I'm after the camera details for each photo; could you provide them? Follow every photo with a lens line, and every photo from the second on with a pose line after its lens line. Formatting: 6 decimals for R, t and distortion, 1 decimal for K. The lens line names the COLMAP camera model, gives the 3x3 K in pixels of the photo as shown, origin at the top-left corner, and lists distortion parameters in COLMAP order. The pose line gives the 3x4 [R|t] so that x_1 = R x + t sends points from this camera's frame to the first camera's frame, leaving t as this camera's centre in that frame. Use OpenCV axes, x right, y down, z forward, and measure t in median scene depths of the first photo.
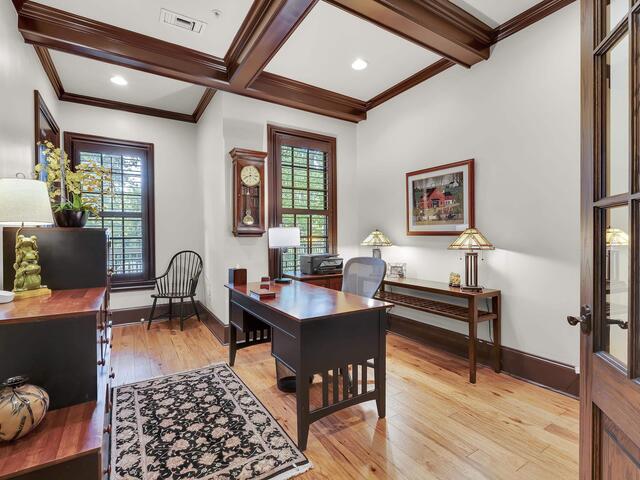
lens RADIAL K [[313.7, 0, 318.2], [0, 313.7, 242.7], [0, 0, 1]] dist [-0.004805, -0.000469]
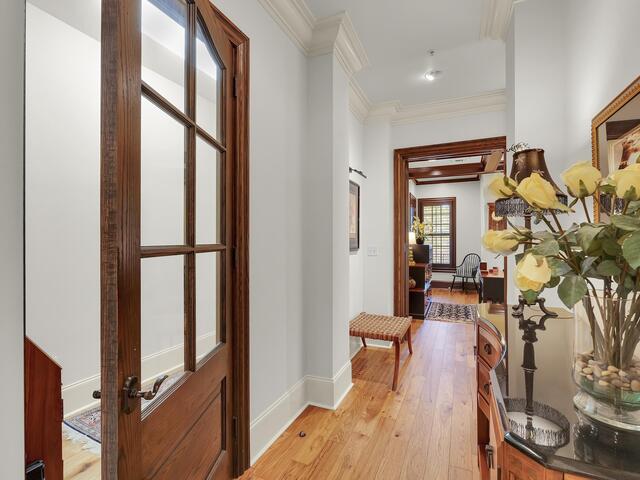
lens RADIAL K [[313.7, 0, 320.6], [0, 313.7, 240.2], [0, 0, 1]] dist [-0.004805, -0.000469]
pose [[0.565773, 0.004913, -0.824546, 0.613609], [-0.019431, 0.999784, -0.007375, -0.022781], [0.824332, 0.020195, 0.565746, -0.794487]]
